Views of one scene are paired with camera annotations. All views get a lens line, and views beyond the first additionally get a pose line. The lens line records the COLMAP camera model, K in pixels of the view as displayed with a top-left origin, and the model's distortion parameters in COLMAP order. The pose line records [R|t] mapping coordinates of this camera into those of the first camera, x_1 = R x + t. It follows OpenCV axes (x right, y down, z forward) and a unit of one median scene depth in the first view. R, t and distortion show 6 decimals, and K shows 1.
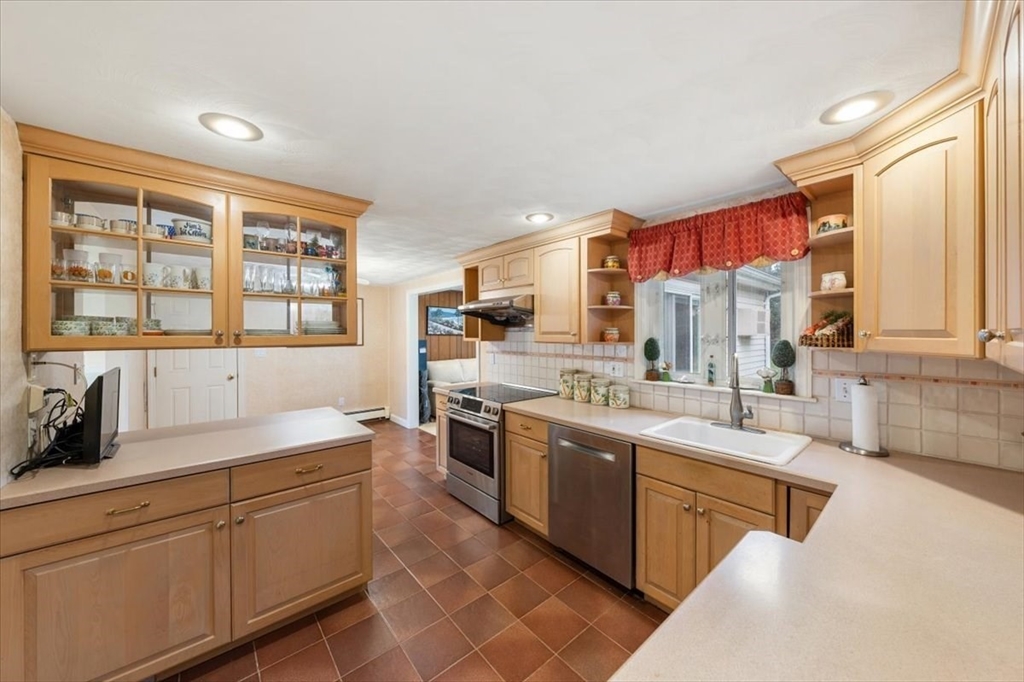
lens RADIAL K [[359.7, 0, 519.6], [0, 359.7, 335.4], [0, 0, 1]] dist [0.000398, -0.000086]
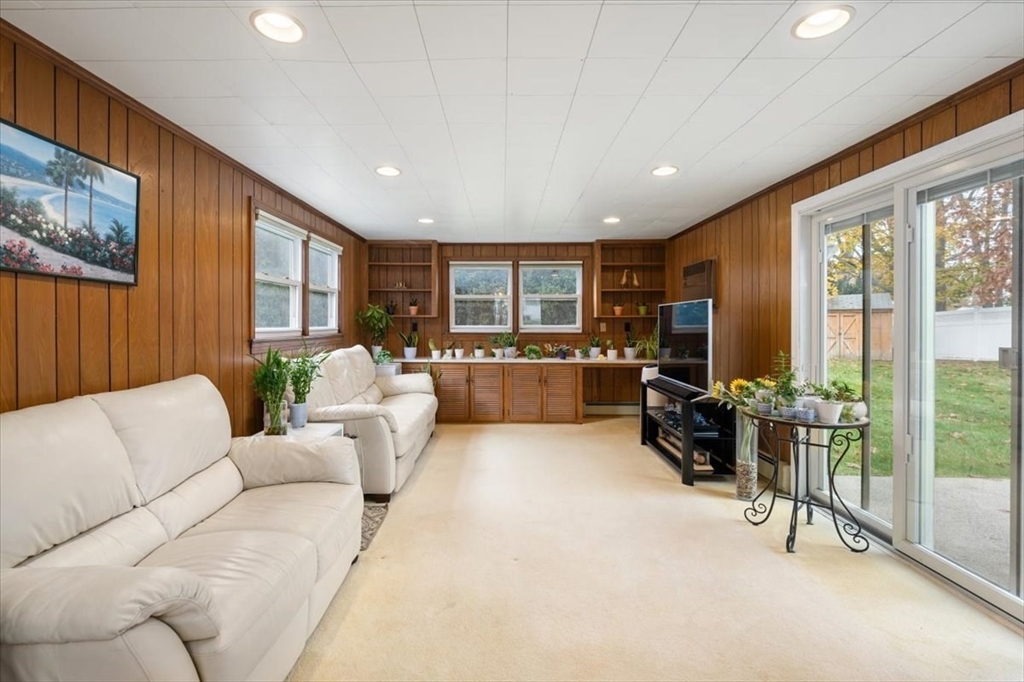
lens RADIAL K [[473.4, 0, 495.0], [0, 473.4, 325.4], [0, 0, 1]] dist [0.000944, -0.000656]
pose [[0.673535, -0.003039, 0.739149, -0.572117], [0.003505, 0.999993, 0.000918, 0.074695], [-0.739147, 0.001972, 0.673541, 1.777864]]
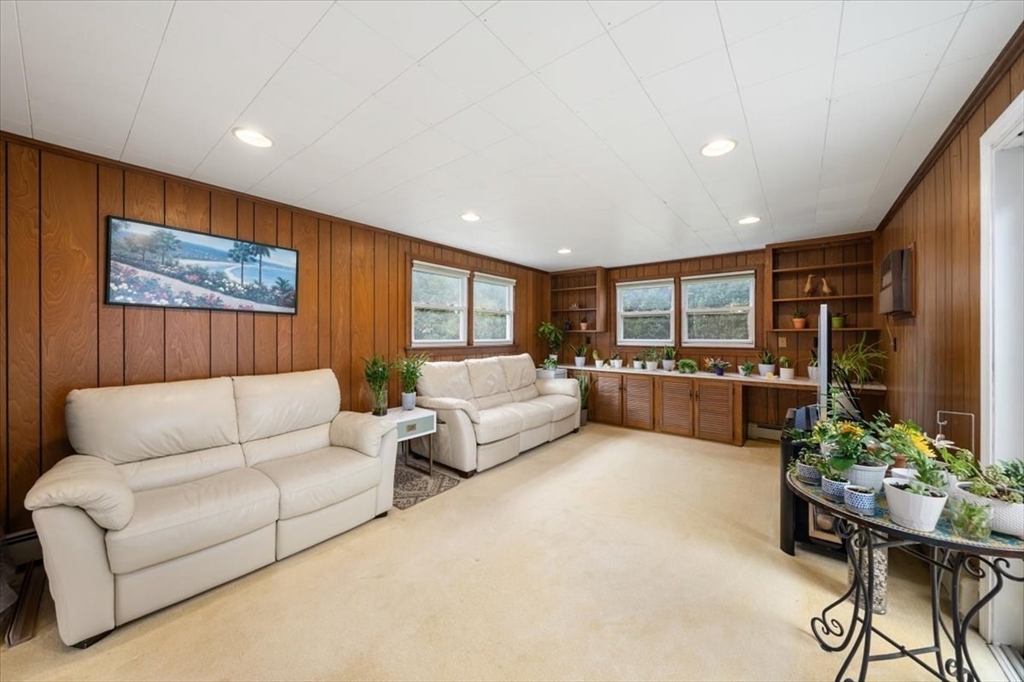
lens RADIAL K [[359.7, 0, 519.6], [0, 359.7, 335.4], [0, 0, 1]] dist [0.000398, -0.000086]
pose [[0.983431, 0.003825, 0.181244, 0.127627], [-0.002405, 0.999965, -0.008050, 0.073118], [-0.181268, 0.007480, 0.983405, 1.609733]]
